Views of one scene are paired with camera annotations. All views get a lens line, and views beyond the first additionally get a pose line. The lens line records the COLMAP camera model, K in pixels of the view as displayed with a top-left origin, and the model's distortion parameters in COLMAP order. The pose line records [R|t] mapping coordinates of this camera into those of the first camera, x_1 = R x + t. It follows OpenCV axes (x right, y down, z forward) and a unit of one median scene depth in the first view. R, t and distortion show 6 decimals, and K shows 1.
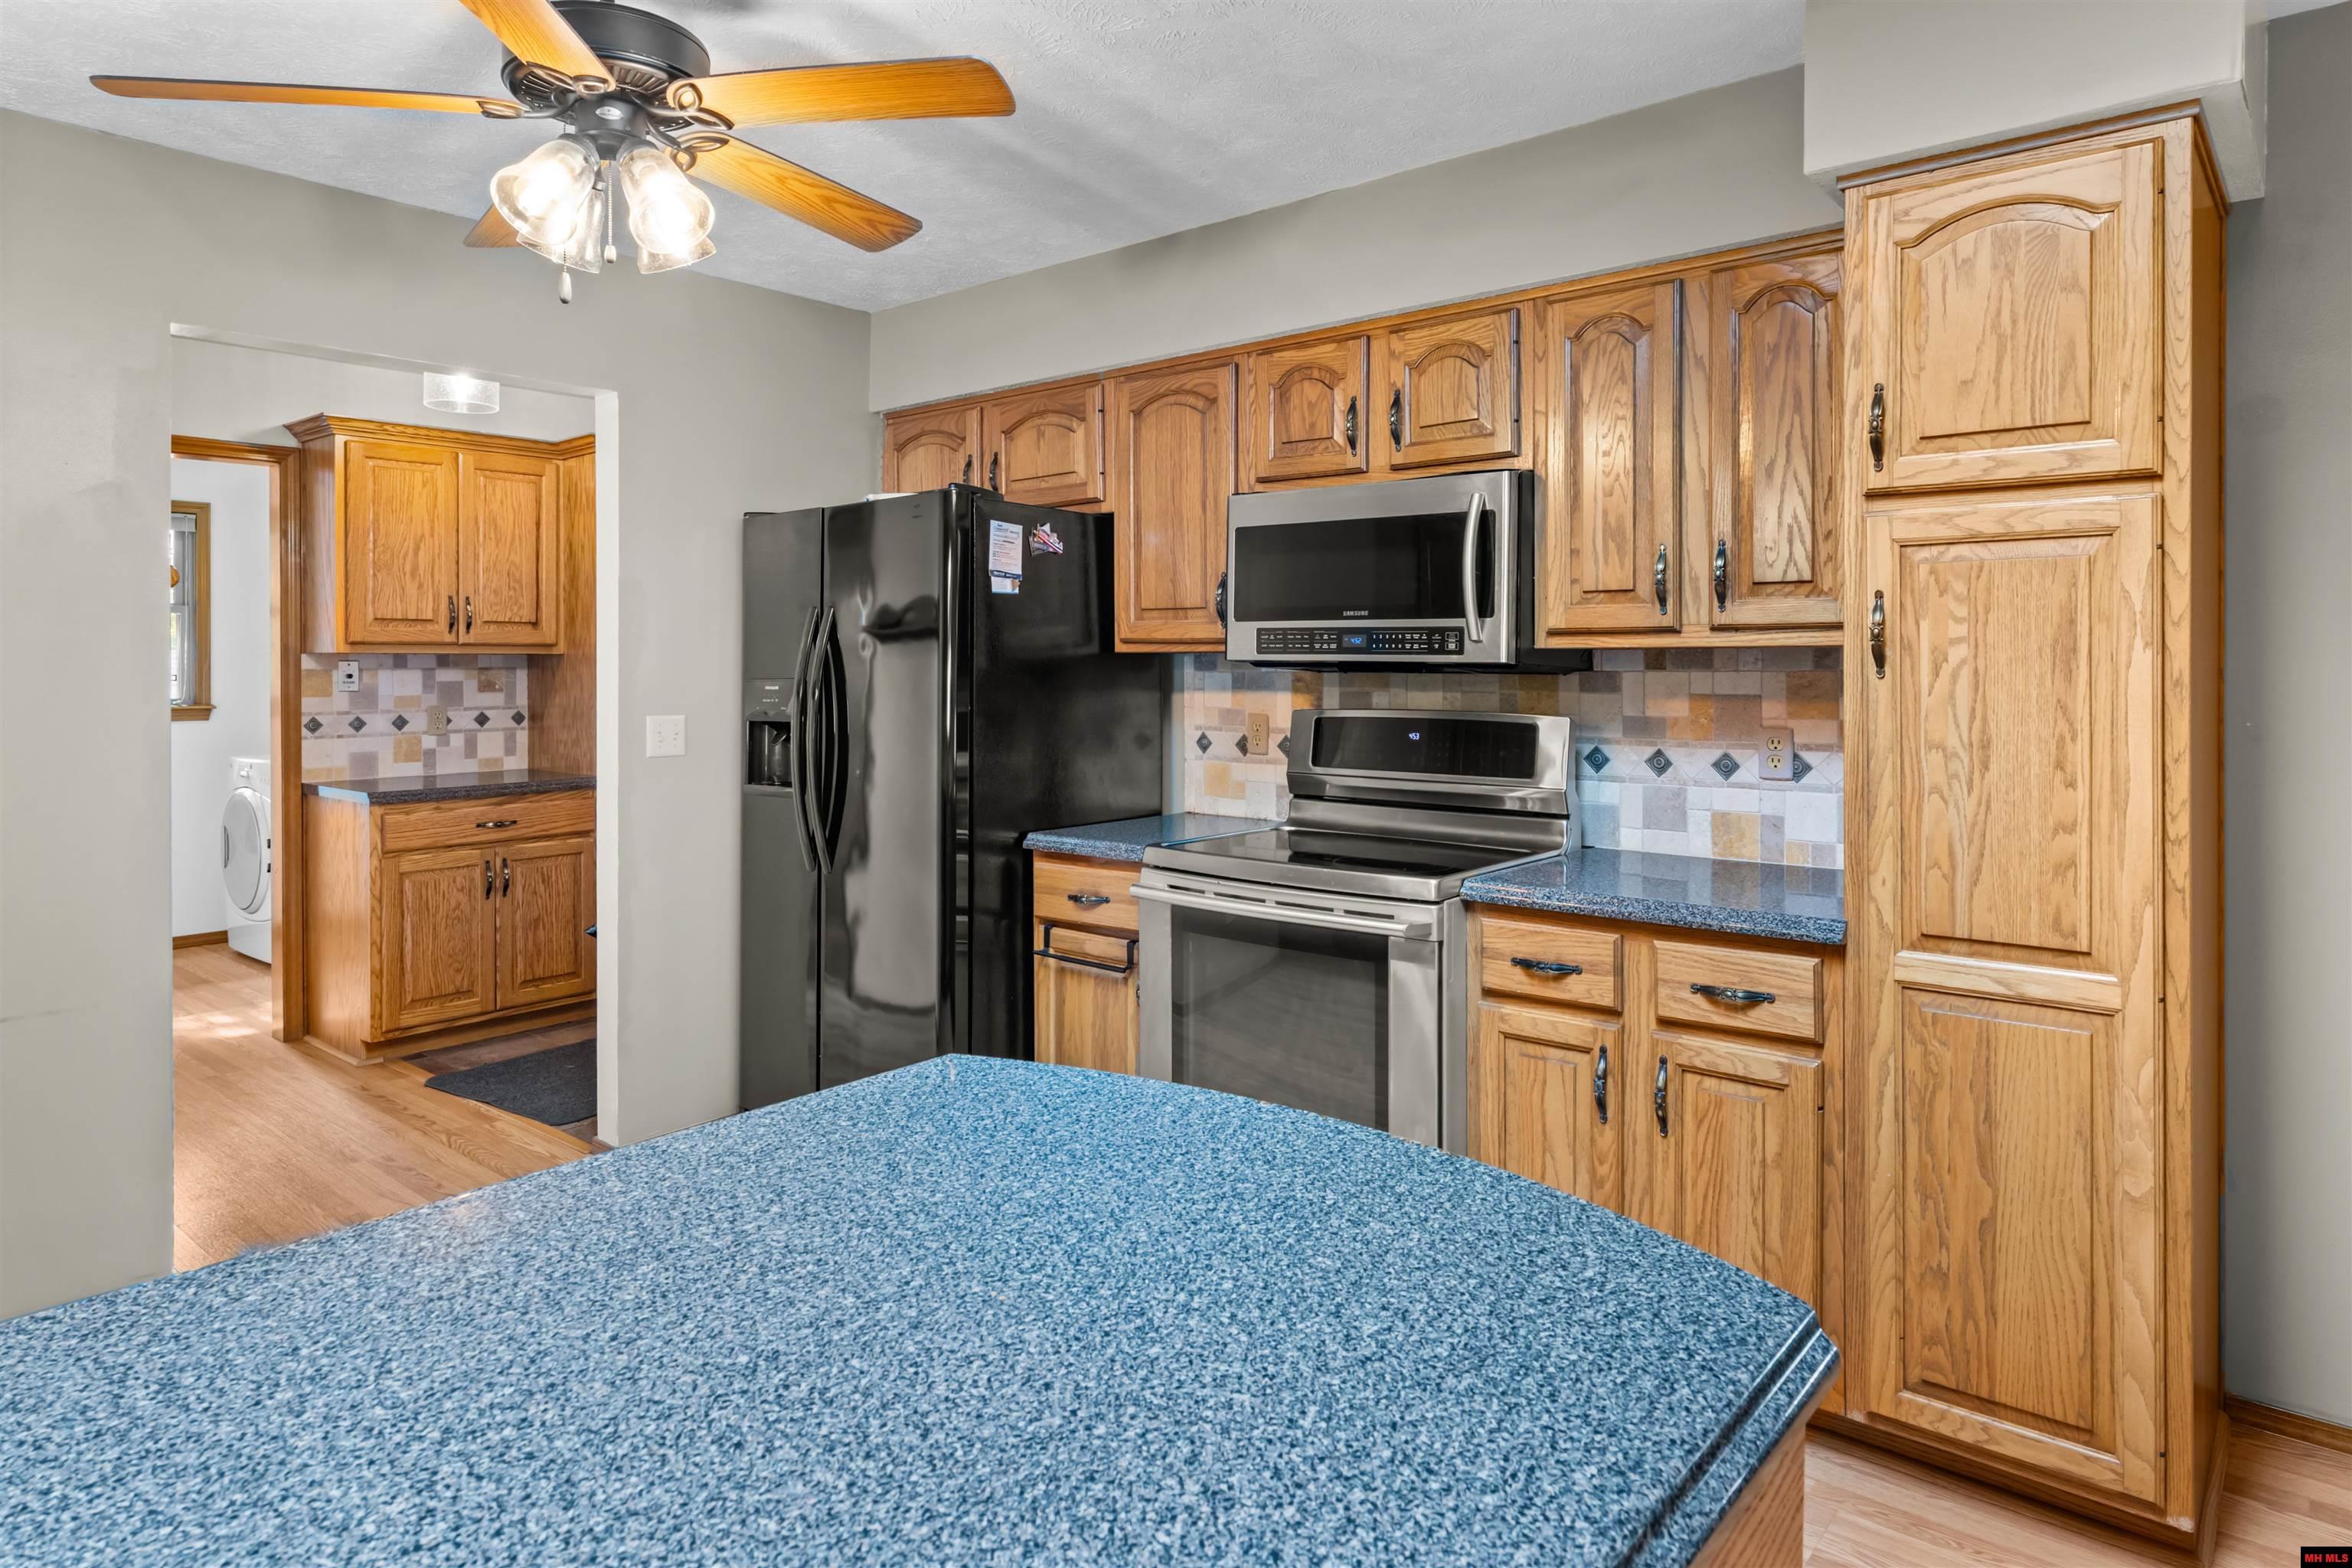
lens RADIAL K [[1373.8, 0, 1164.9], [0, 1373.8, 663.8], [0, 0, 1]] dist [0.006530, 0.006959]
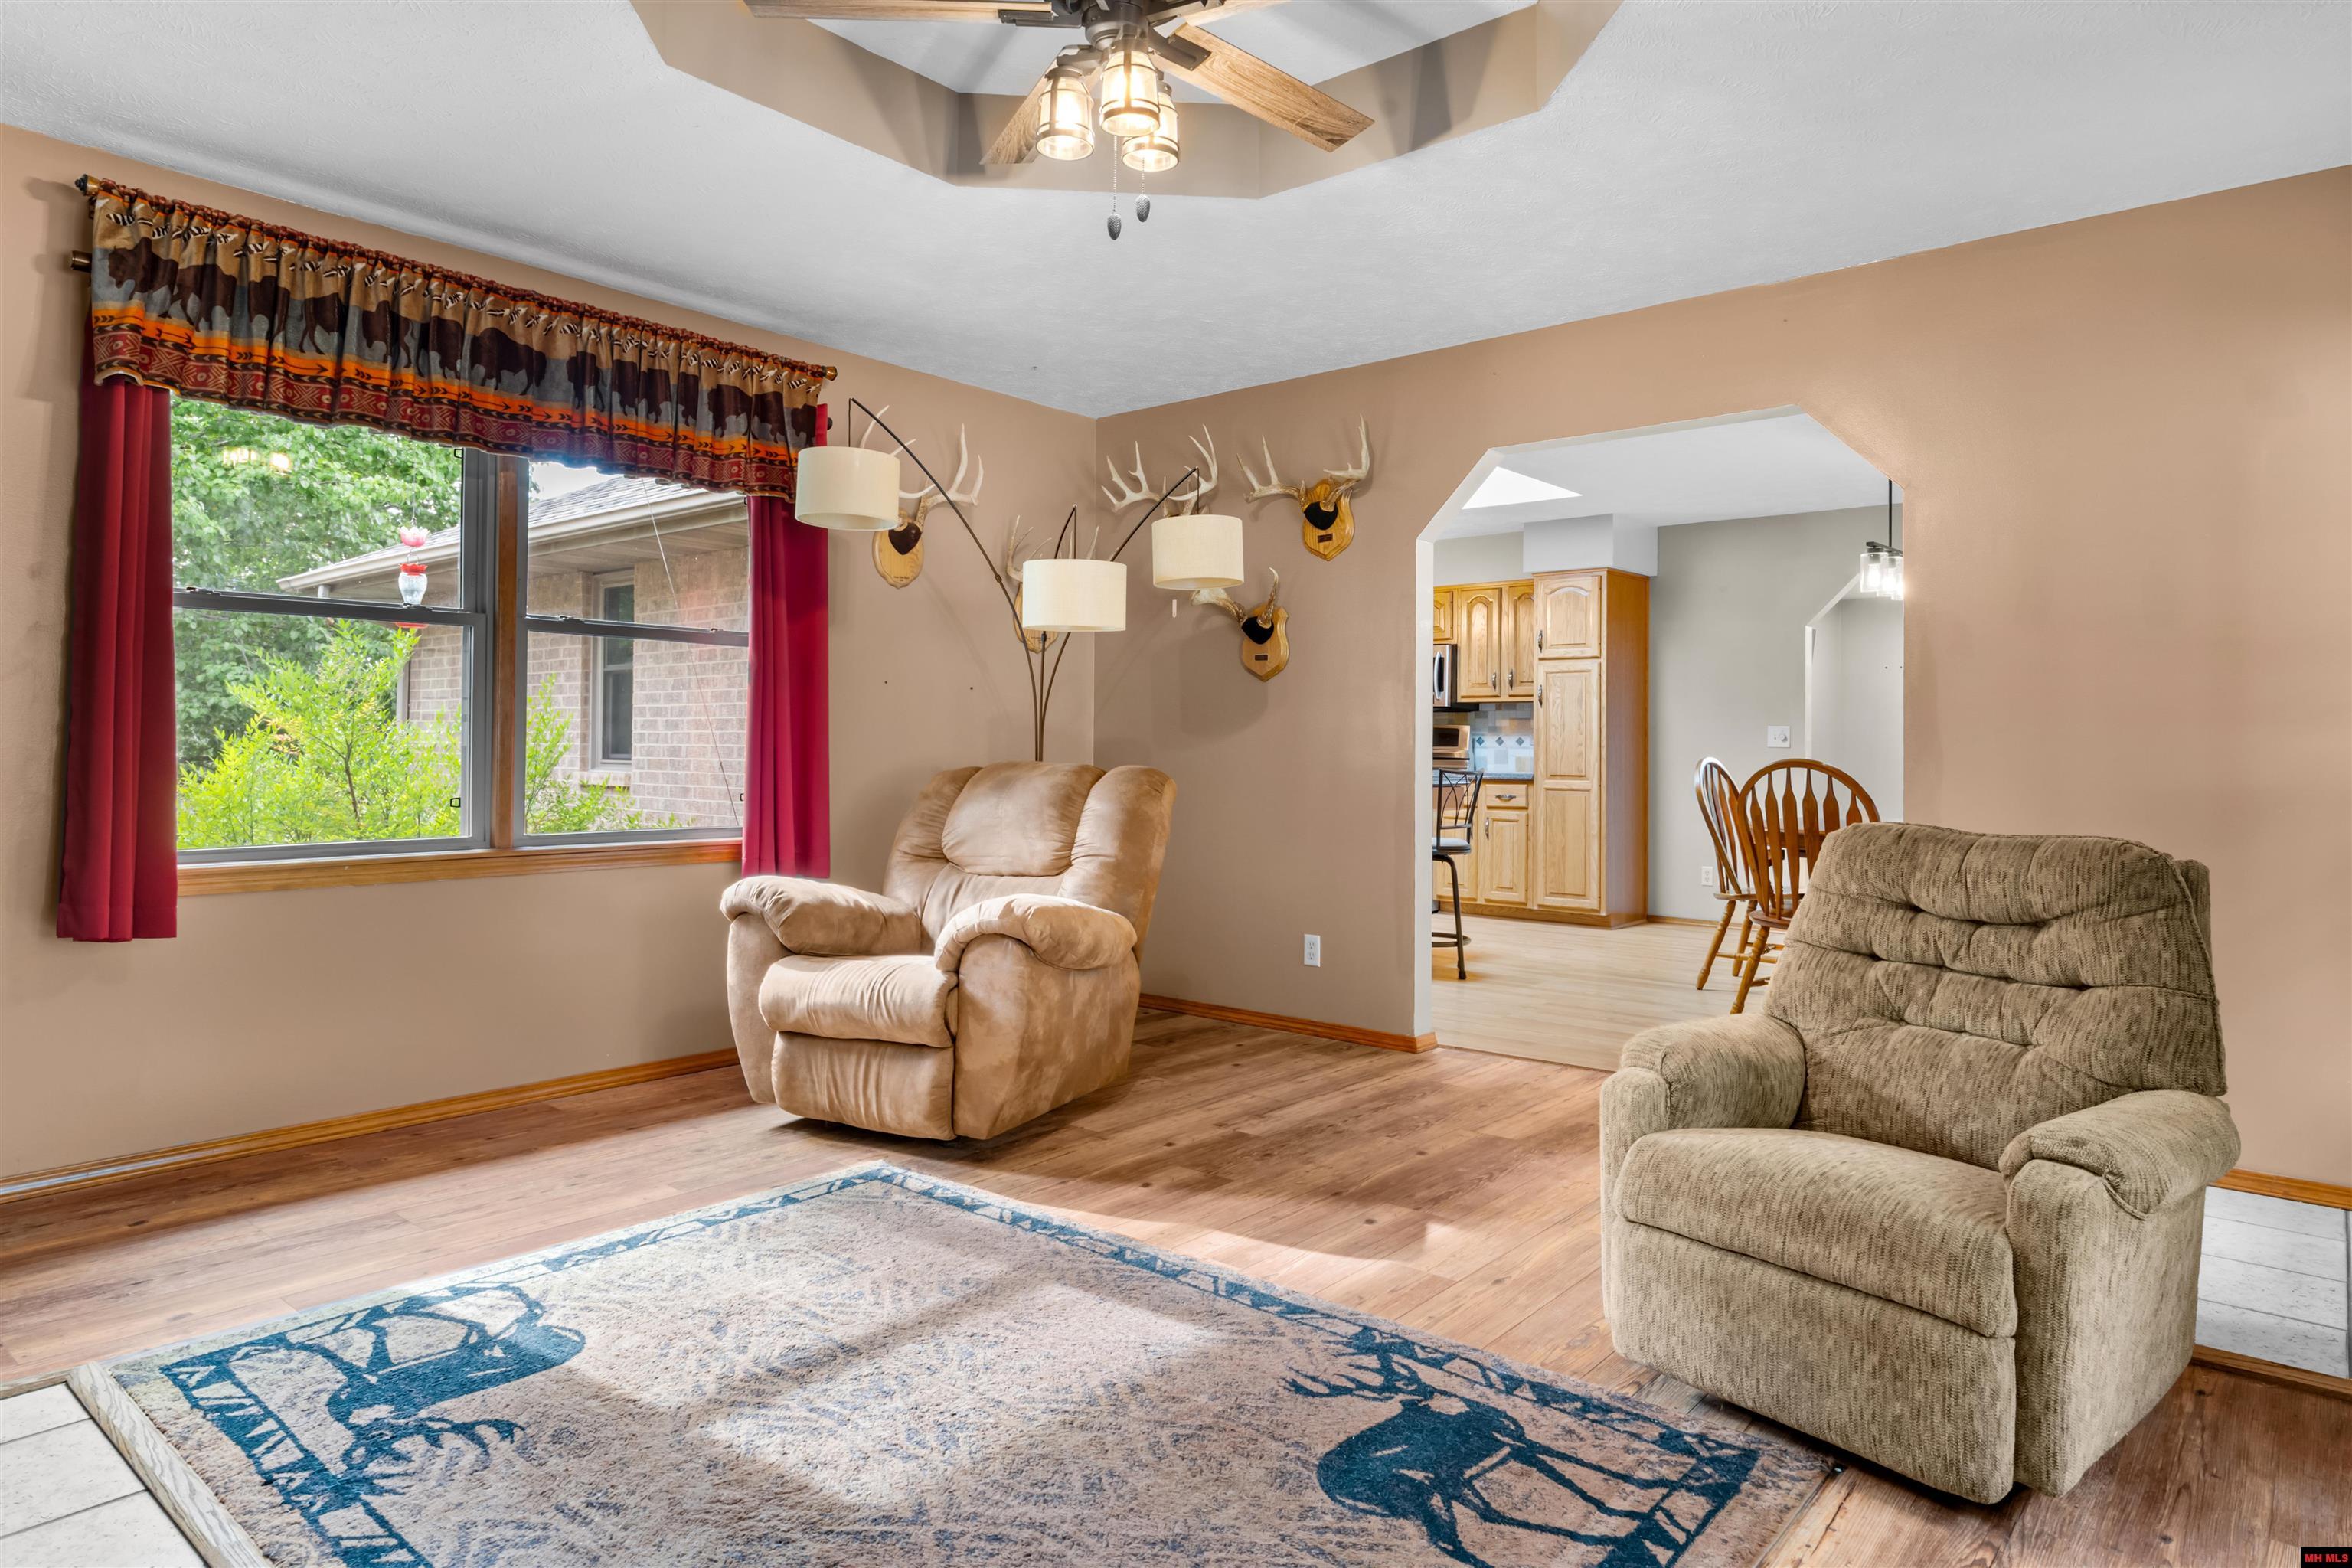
lens RADIAL K [[1387.7, 0, 1174.9], [0, 1387.7, 730.6], [0, 0, 1]] dist [-0.005998, 0.001157]
pose [[0.999953, 0.007926, 0.005591, -0.233671], [-0.007874, 0.999925, -0.009344, 0.053525], [-0.005665, 0.009299, 0.999941, -1.295472]]
